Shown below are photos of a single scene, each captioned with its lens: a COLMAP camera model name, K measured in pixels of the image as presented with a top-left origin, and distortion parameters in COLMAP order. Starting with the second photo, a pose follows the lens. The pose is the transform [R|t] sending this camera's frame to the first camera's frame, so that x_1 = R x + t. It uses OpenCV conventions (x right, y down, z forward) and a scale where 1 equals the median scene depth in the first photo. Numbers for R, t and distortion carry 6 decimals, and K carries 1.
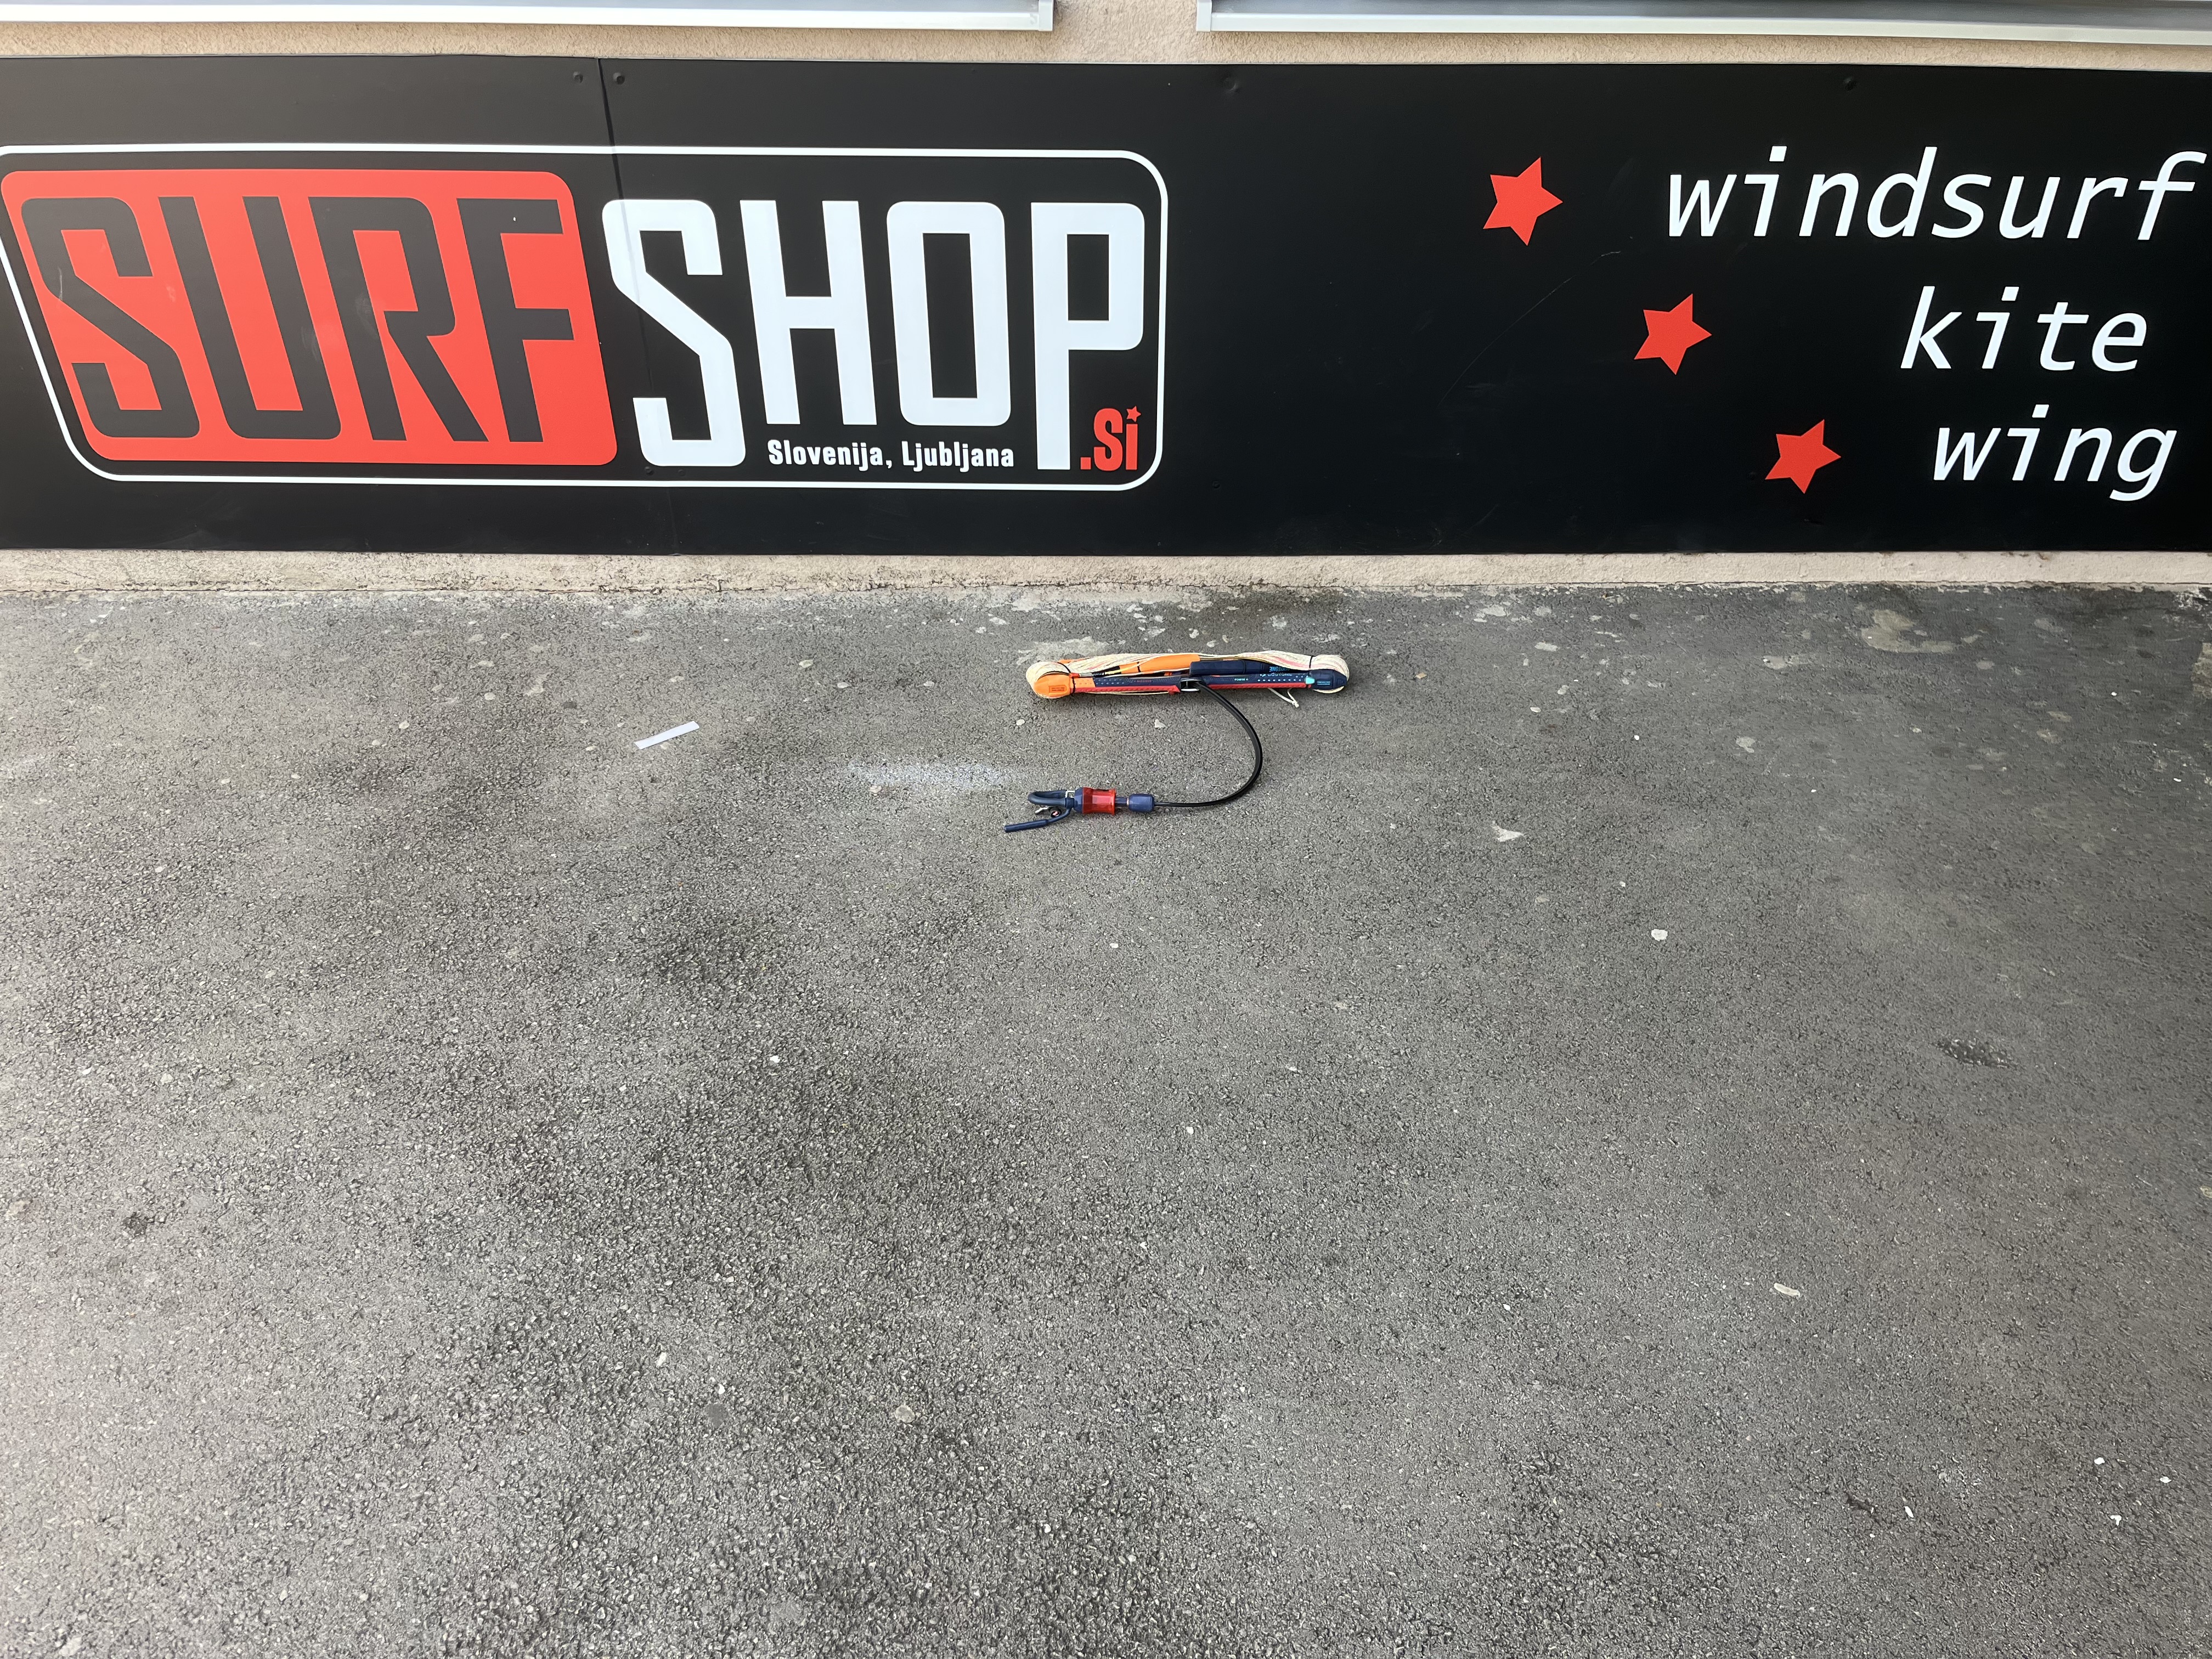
lens RADIAL K [[1683.2, 0, 1108.7], [0, 1683.2, 816.7], [0, 0, 1]] dist [0.066045, -0.091003]
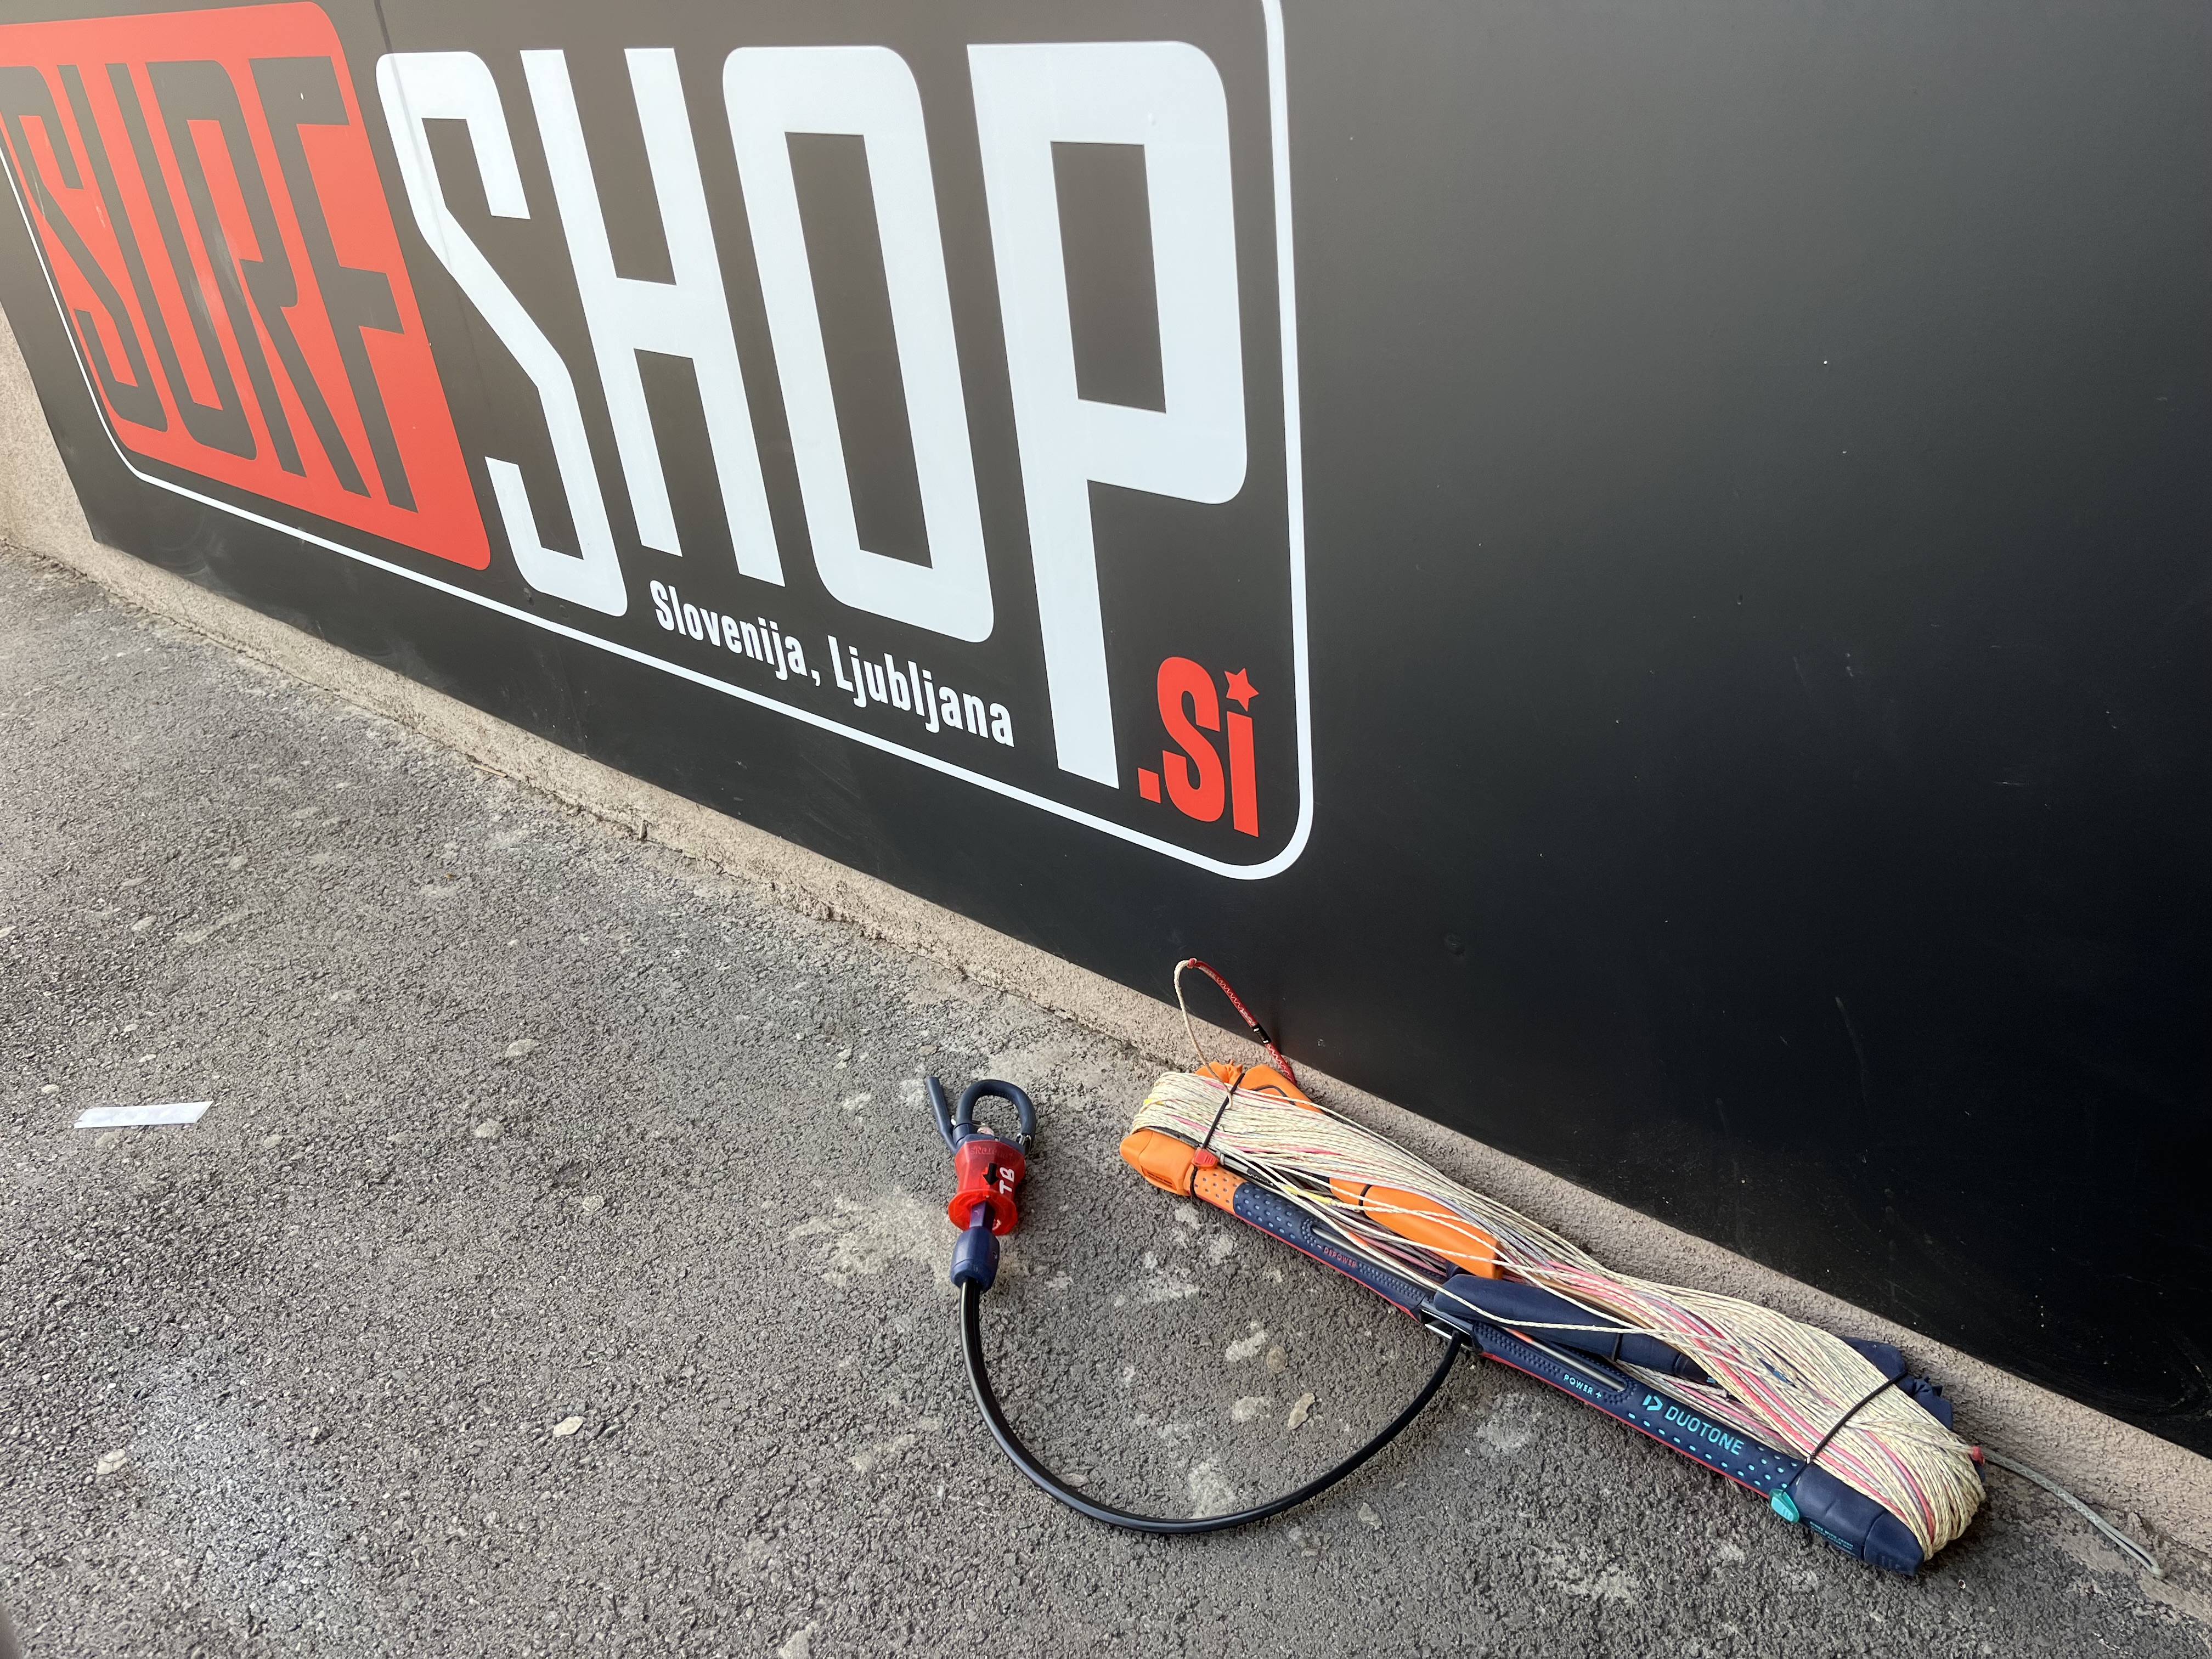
lens RADIAL K [[1683.2, 0, 1124.0], [0, 1683.2, 833.2], [0, 0, 1]] dist [0.066045, -0.091003]
pose [[0.752122, 0.264484, -0.603623, 0.218817], [-0.298183, 0.953390, 0.046197, -0.224366], [0.587707, 0.145244, 0.795930, 0.733405]]
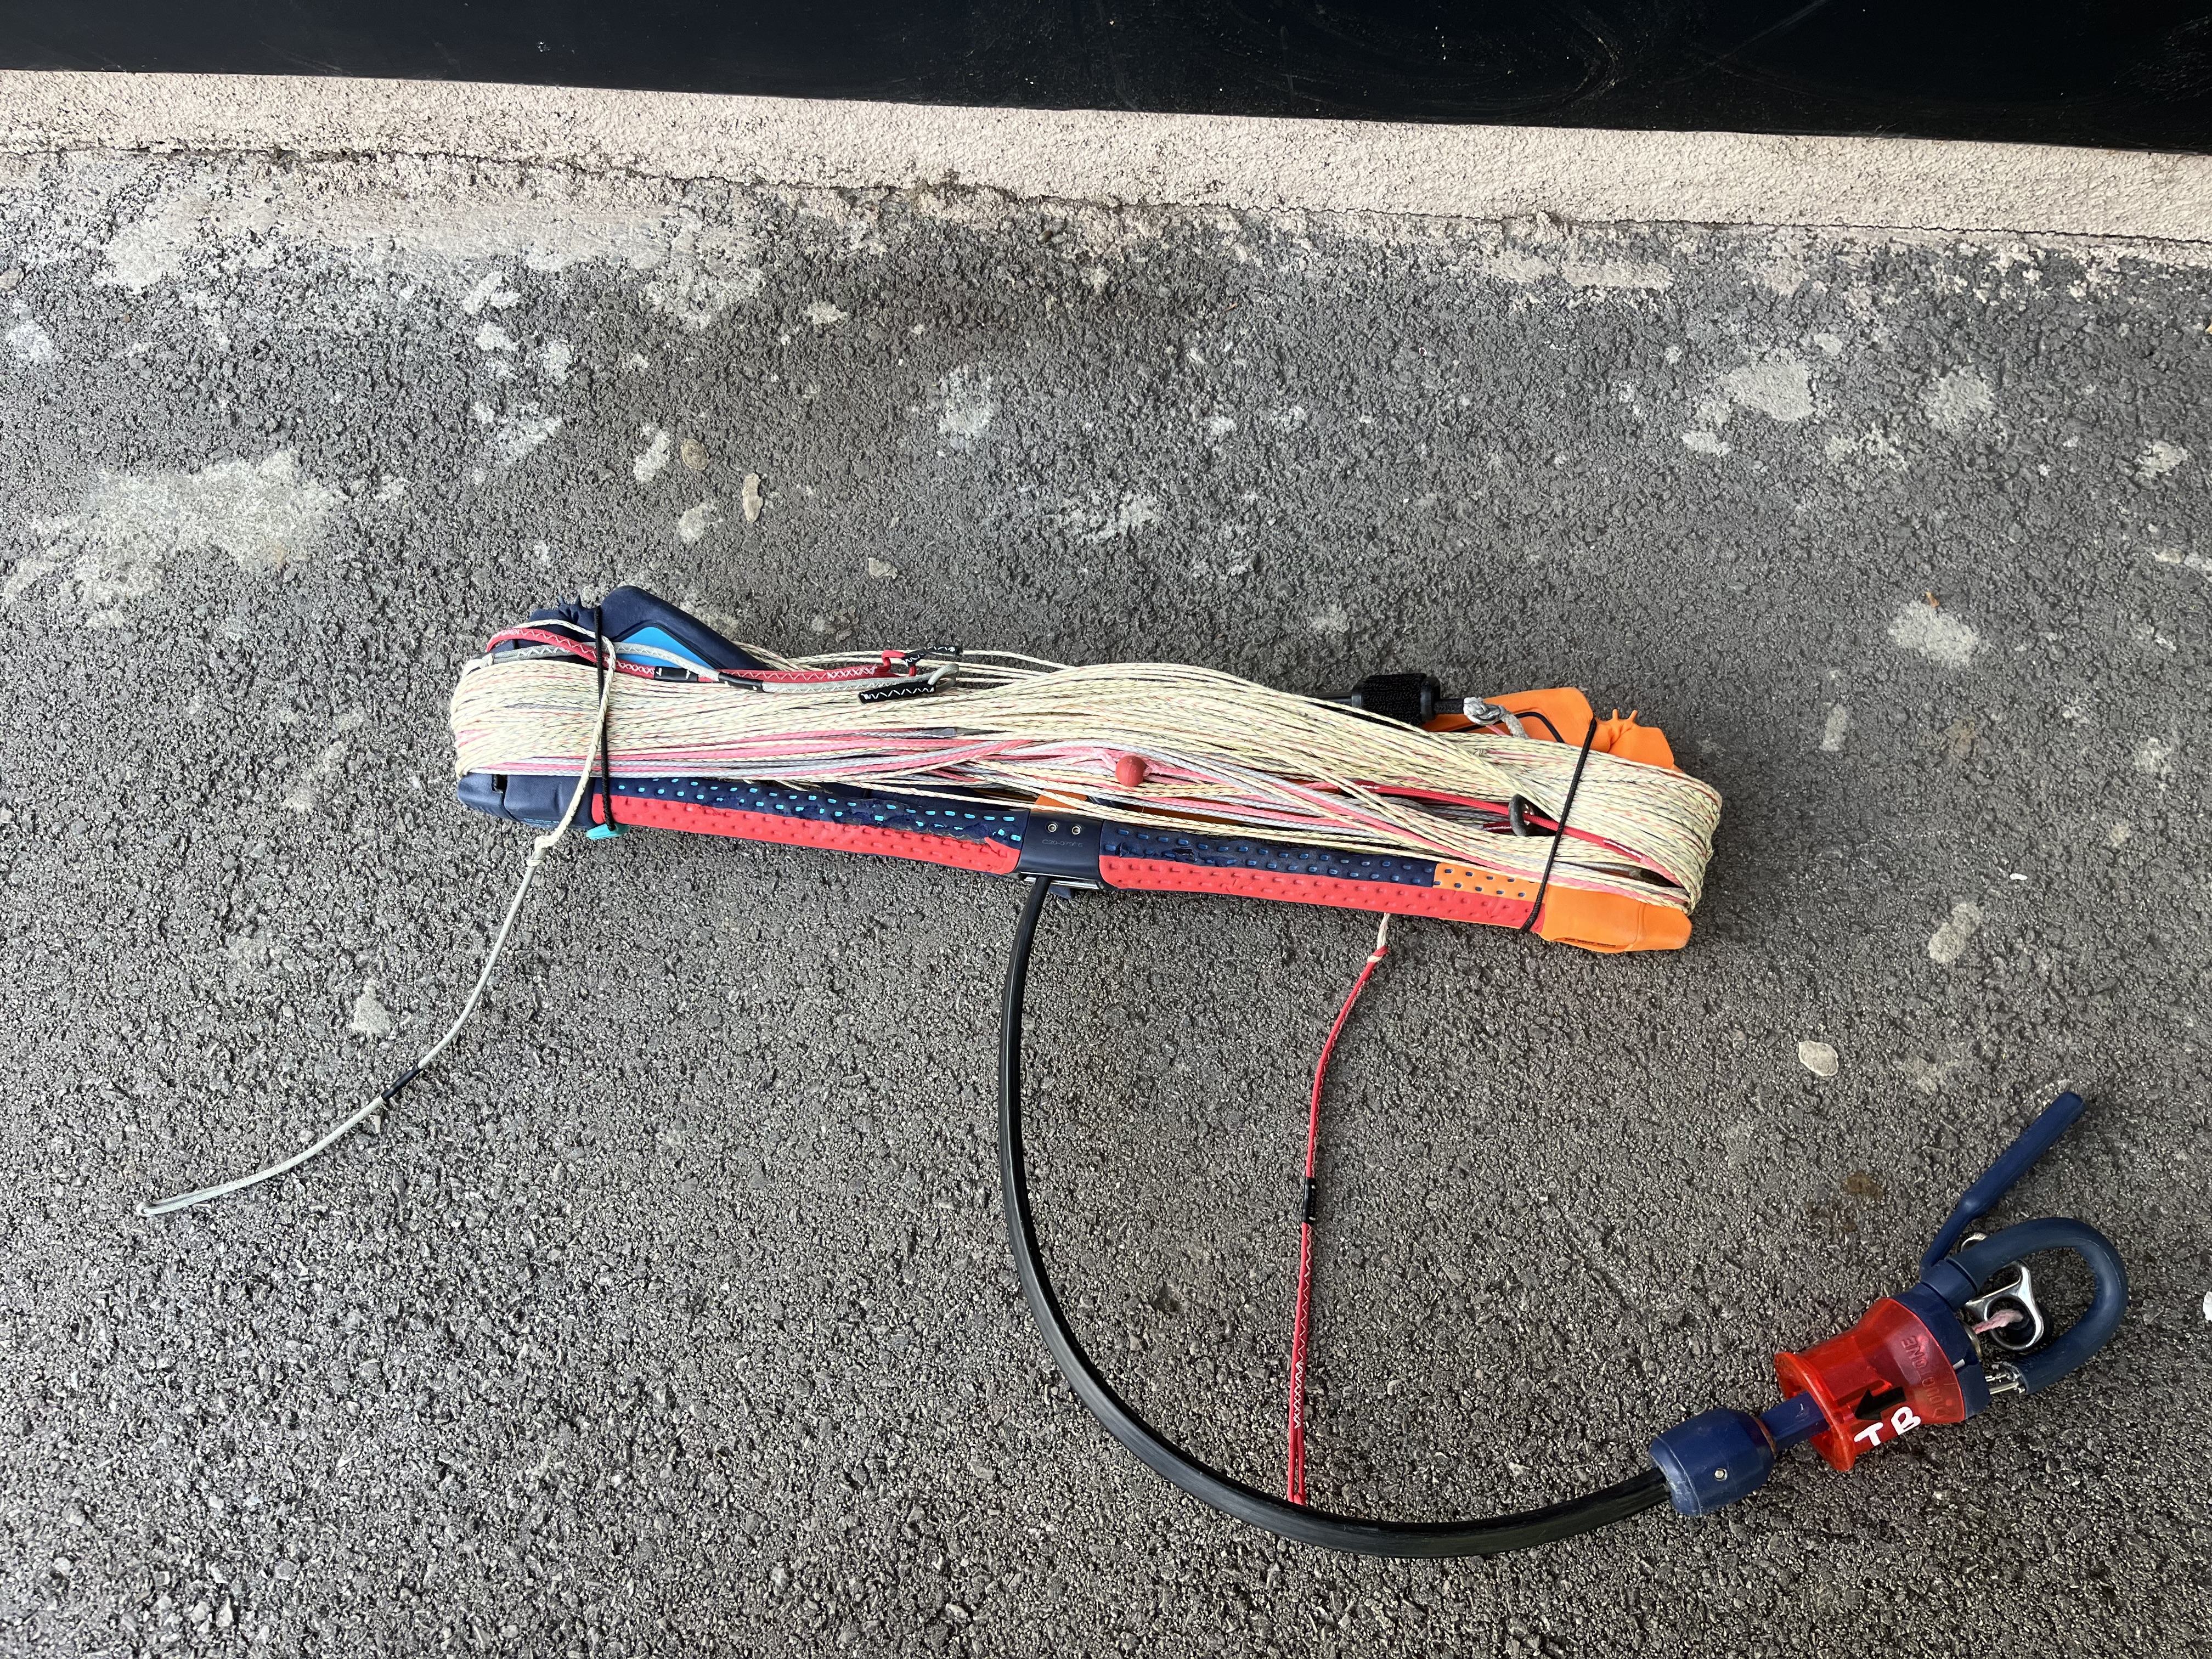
lens RADIAL K [[1683.2, 0, 1129.3], [0, 1683.2, 807.4], [0, 0, 1]] dist [0.066045, -0.091003]
pose [[0.993214, 0.070498, -0.092499, 0.167182], [-0.009701, 0.842789, 0.538157, -0.221956], [0.115896, -0.533608, 0.837753, 0.774656]]
